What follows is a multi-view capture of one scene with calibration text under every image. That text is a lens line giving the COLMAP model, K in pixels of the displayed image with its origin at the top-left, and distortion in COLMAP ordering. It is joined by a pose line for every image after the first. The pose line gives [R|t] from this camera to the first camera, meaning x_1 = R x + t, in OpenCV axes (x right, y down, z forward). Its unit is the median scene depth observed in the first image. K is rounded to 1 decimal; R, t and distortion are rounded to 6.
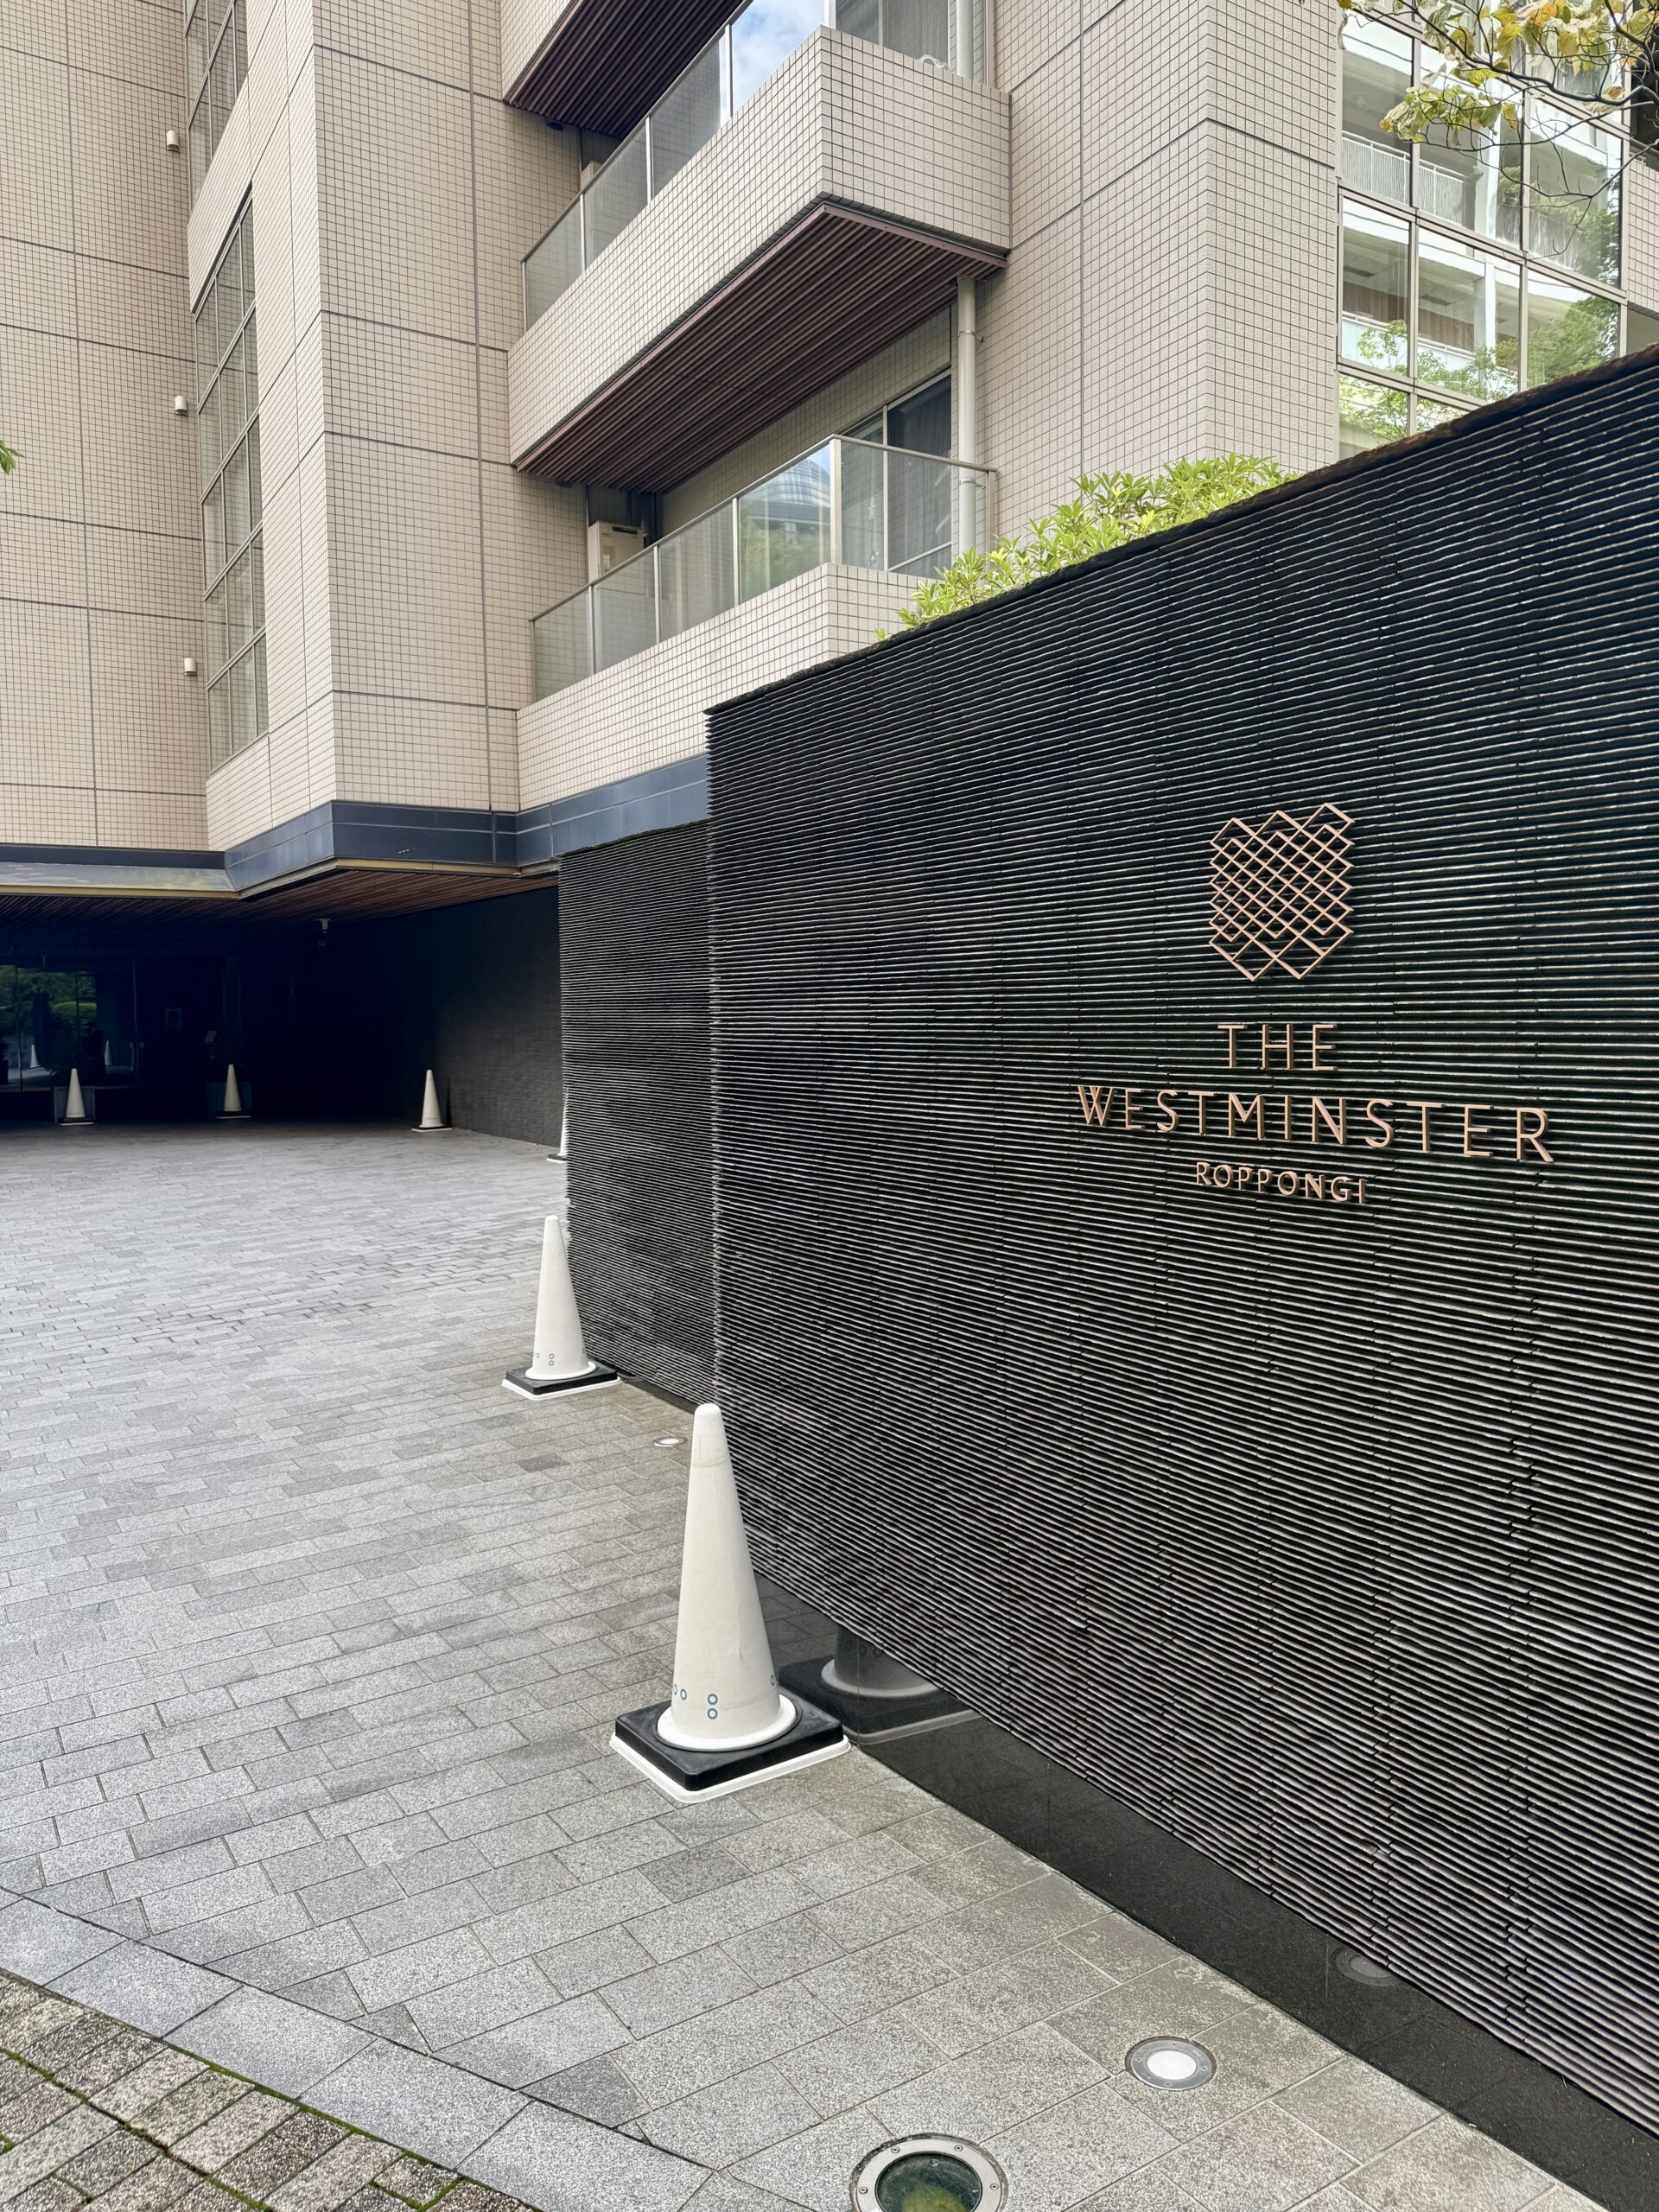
lens RADIAL K [[1570.9, 0, 830.6], [0, 1570.9, 1102.7], [0, 0, 1]] dist [0.026694, -0.017086]
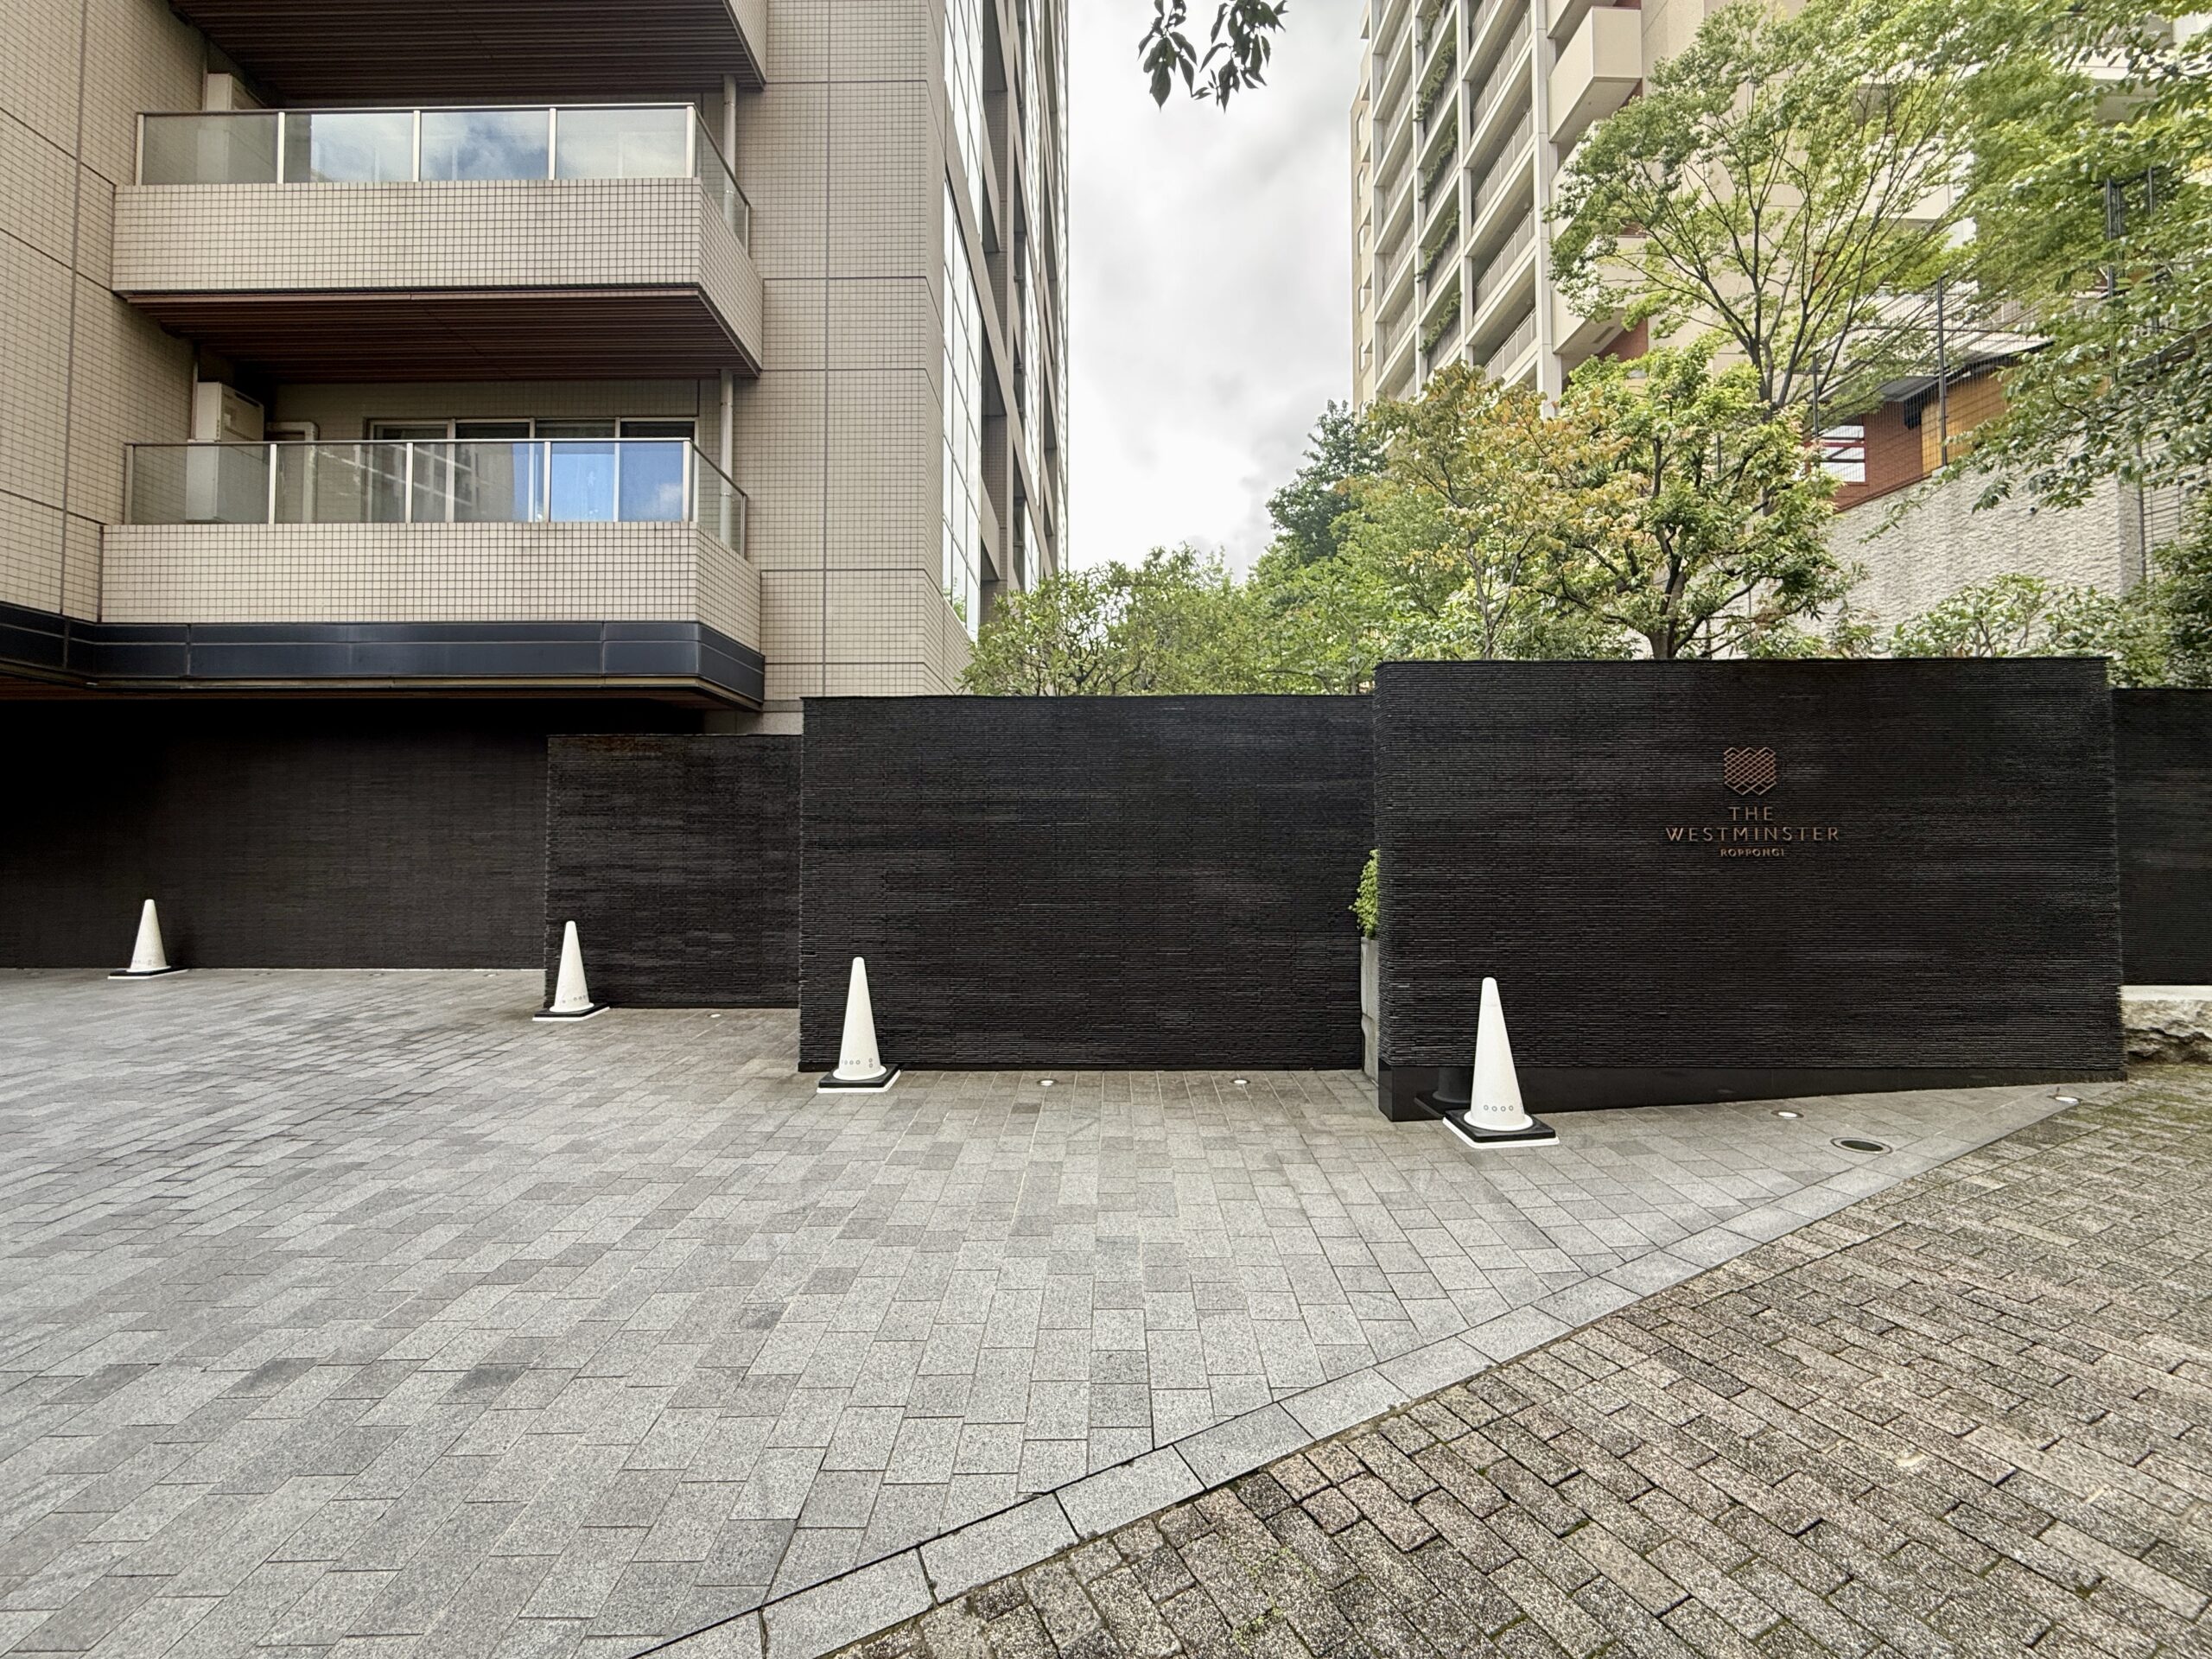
lens RADIAL K [[882.9, 0, 1095.1], [0, 882.9, 829.0], [0, 0, 1]] dist [-0.001704, -0.000607]
pose [[0.534776, 0.031799, 0.844395, -1.274521], [0.045404, 0.996767, -0.066293, 0.036533], [-0.843773, 0.073791, 0.531603, 0.705831]]
